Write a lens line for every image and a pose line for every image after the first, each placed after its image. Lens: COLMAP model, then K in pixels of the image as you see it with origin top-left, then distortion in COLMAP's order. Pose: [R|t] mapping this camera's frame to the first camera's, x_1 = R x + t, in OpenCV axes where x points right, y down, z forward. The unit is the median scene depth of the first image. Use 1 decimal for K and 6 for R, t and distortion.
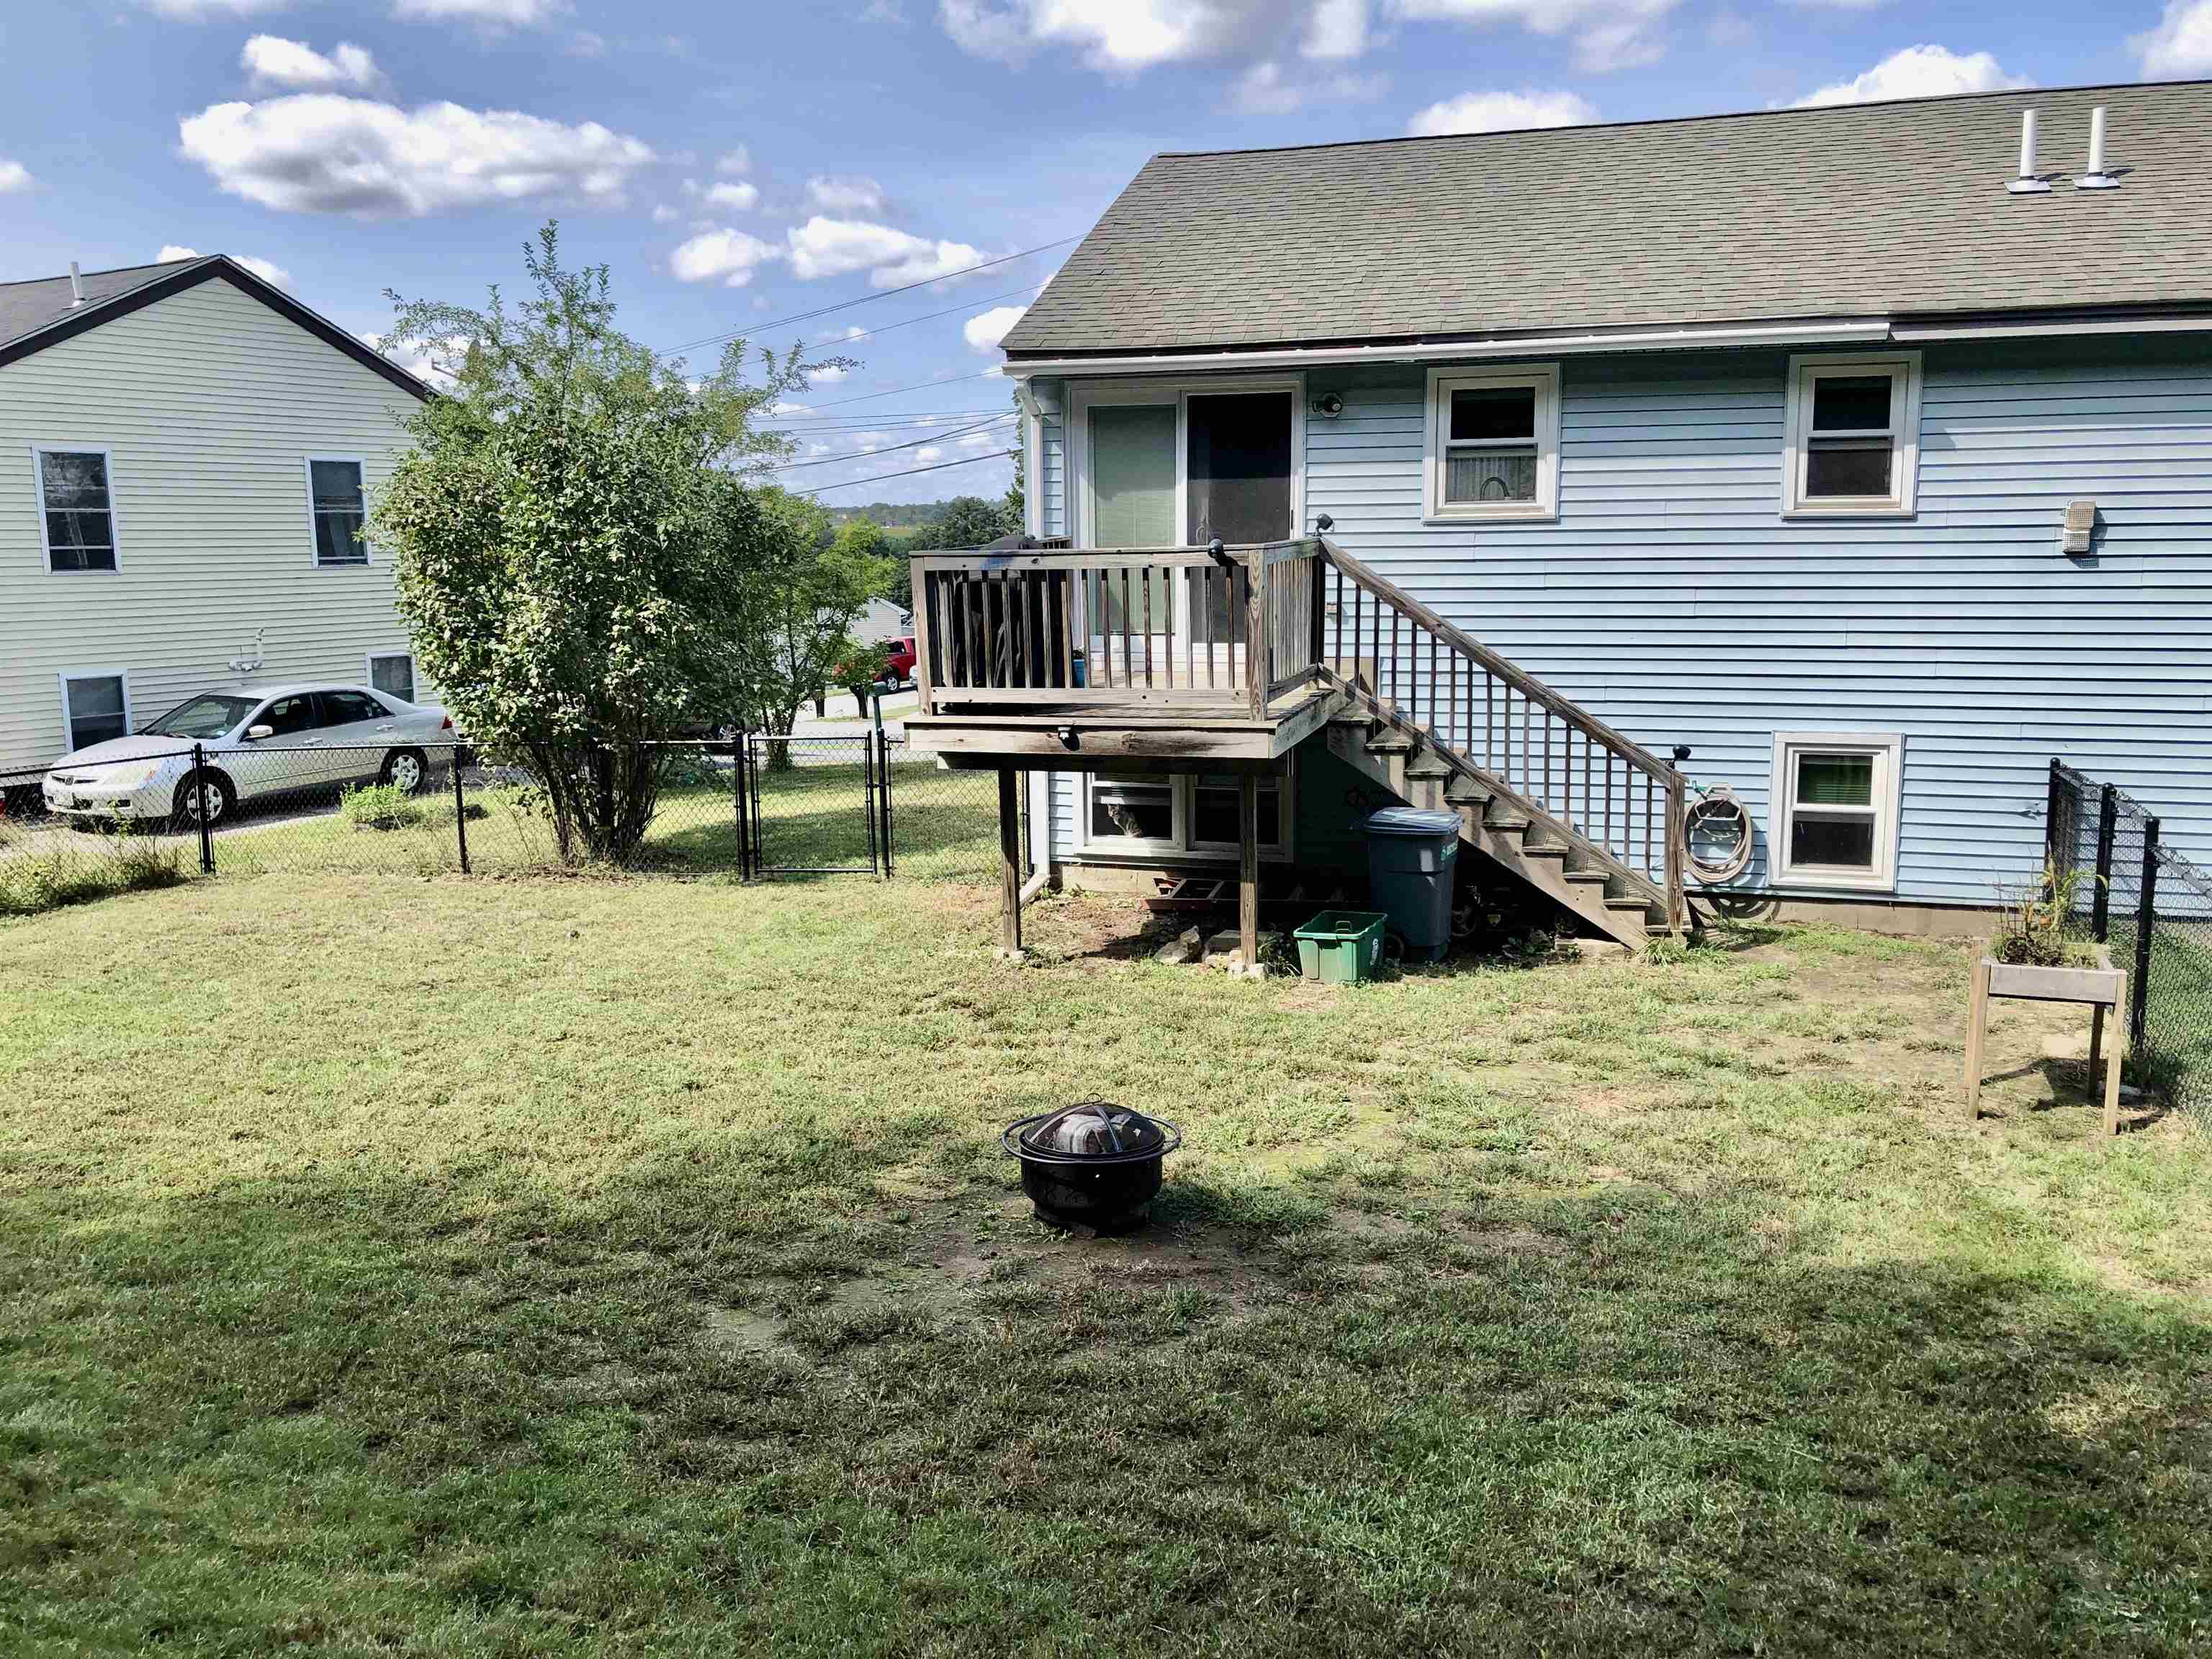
lens RADIAL K [[1817.4, 0, 1077.3], [0, 1817.4, 805.9], [0, 0, 1]] dist [0.016553, 0.002873]
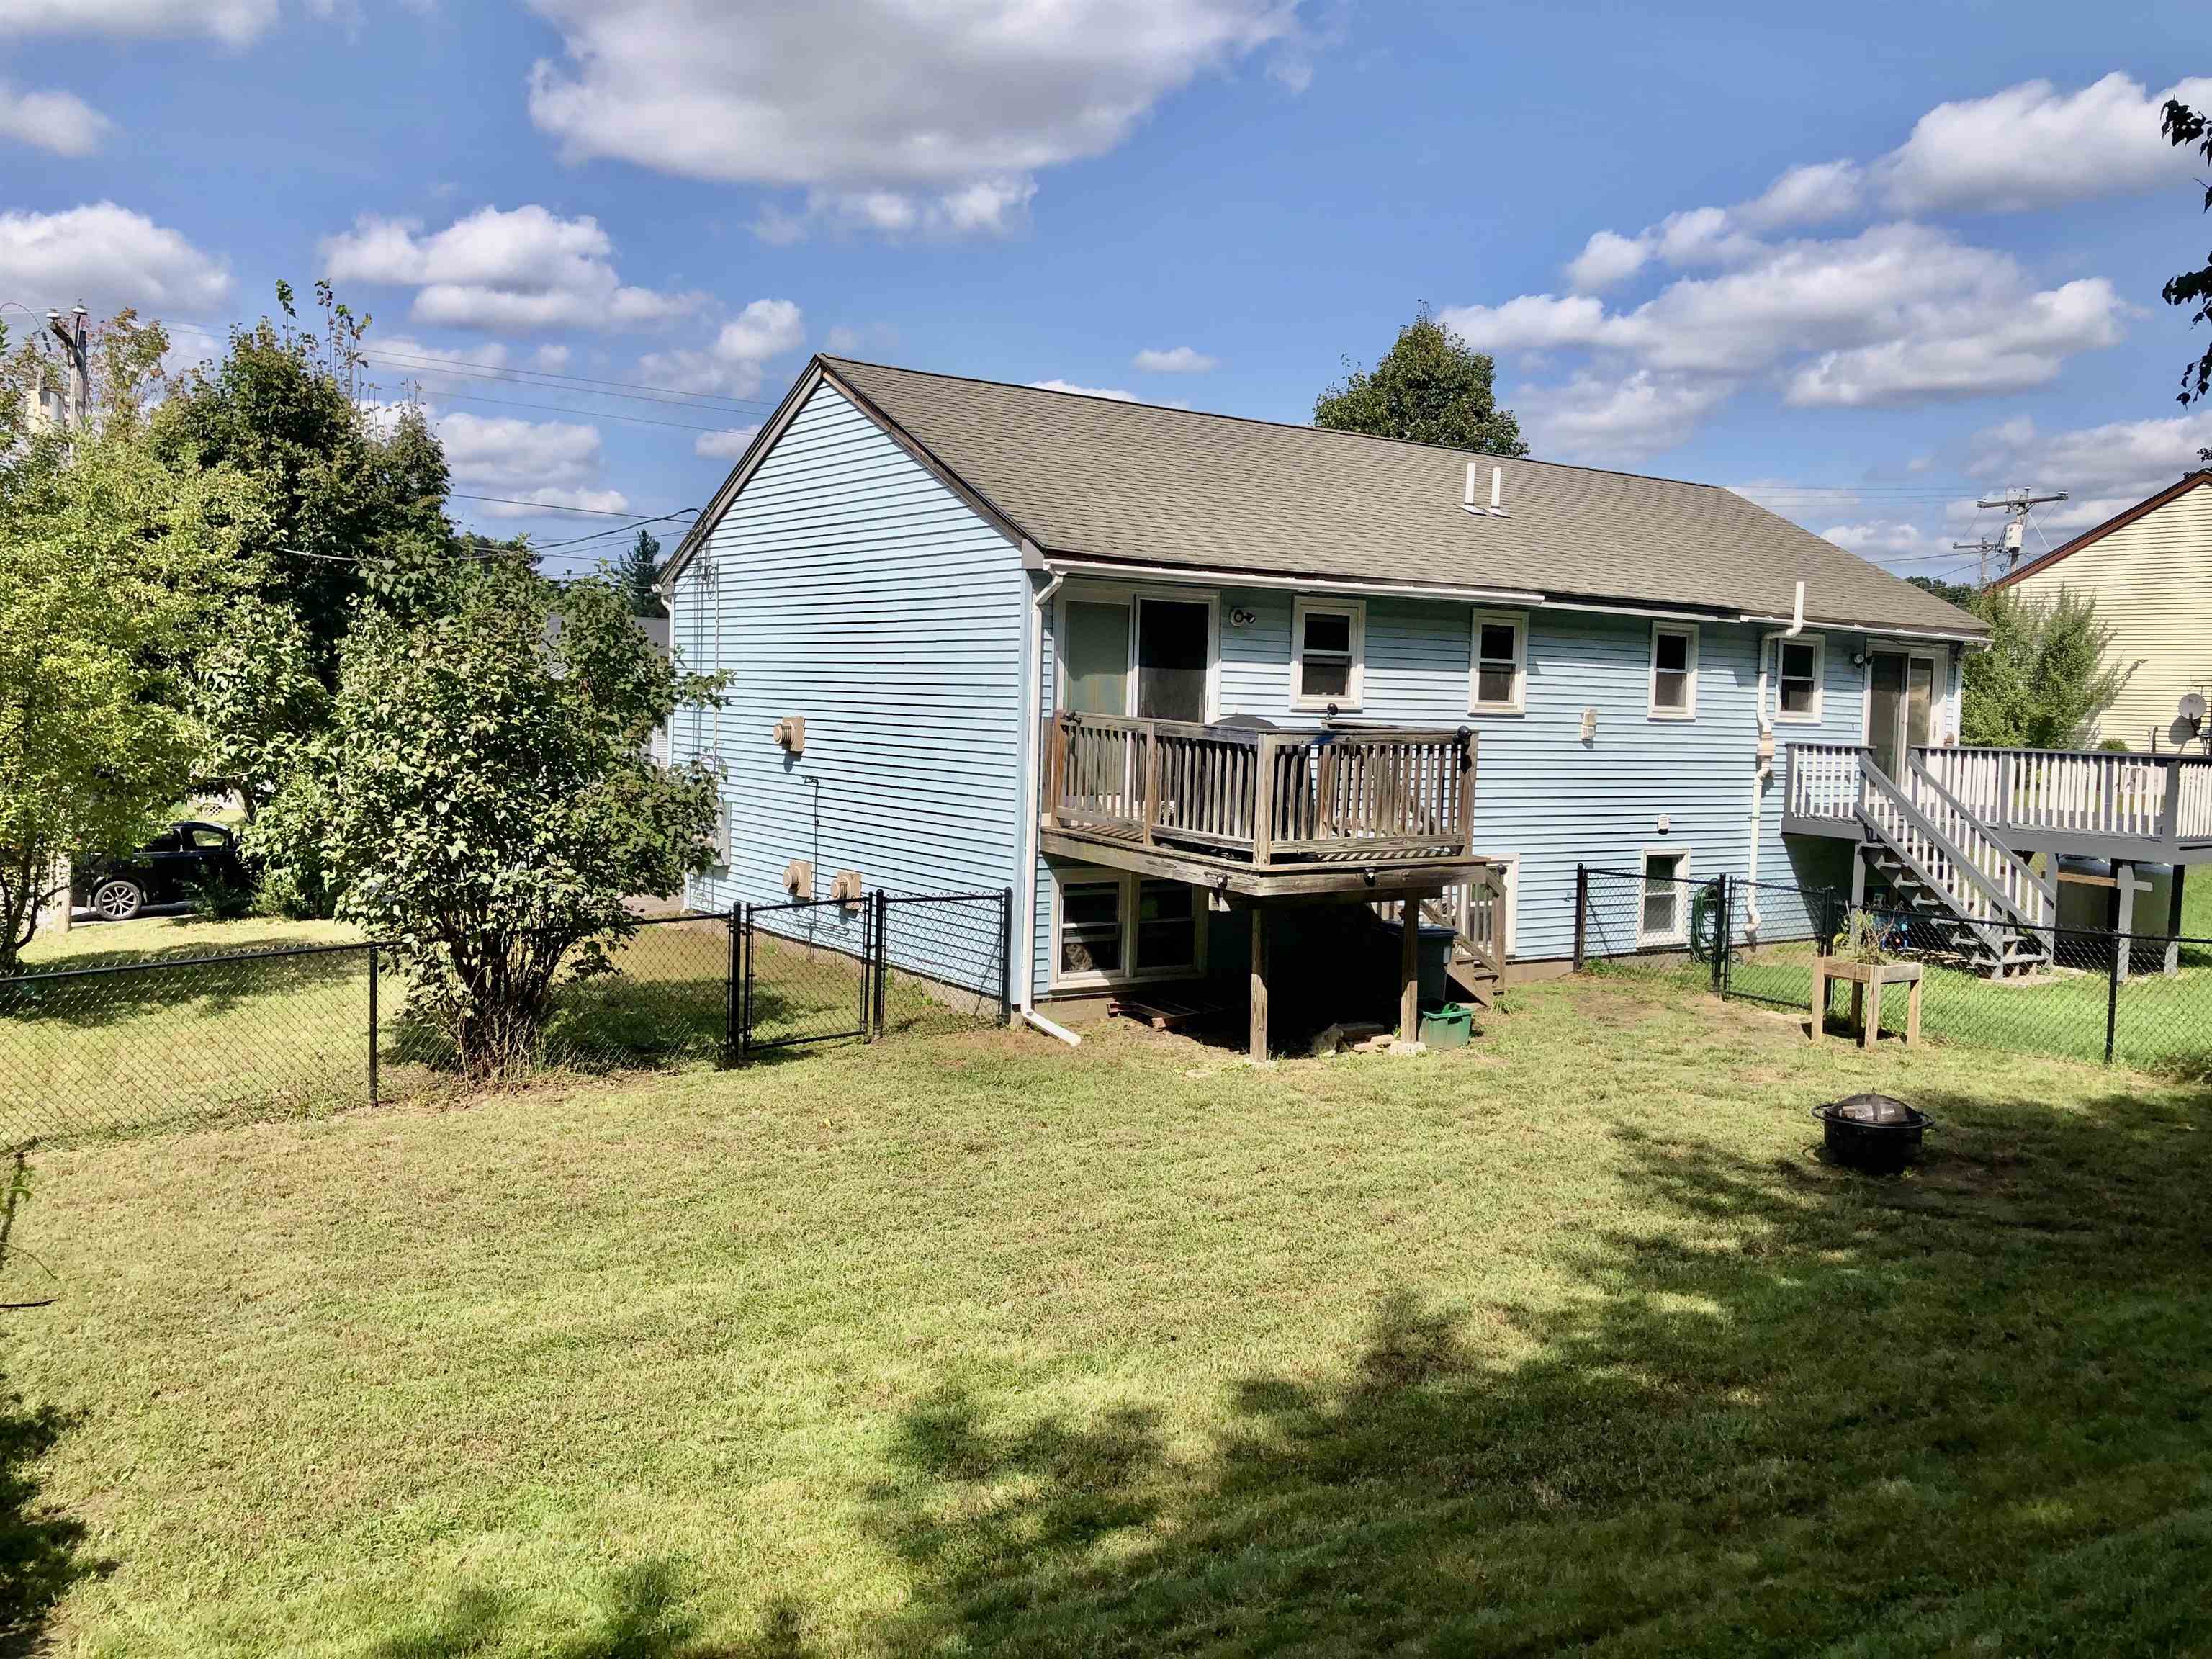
lens RADIAL K [[1817.4, 0, 1077.3], [0, 1817.4, 805.9], [0, 0, 1]] dist [0.016553, 0.002873]
pose [[0.623284, -0.017647, 0.781797, -0.964414], [0.084724, 0.995384, -0.045077, -0.039709], [-0.777392, 0.094333, 0.621902, 0.307697]]
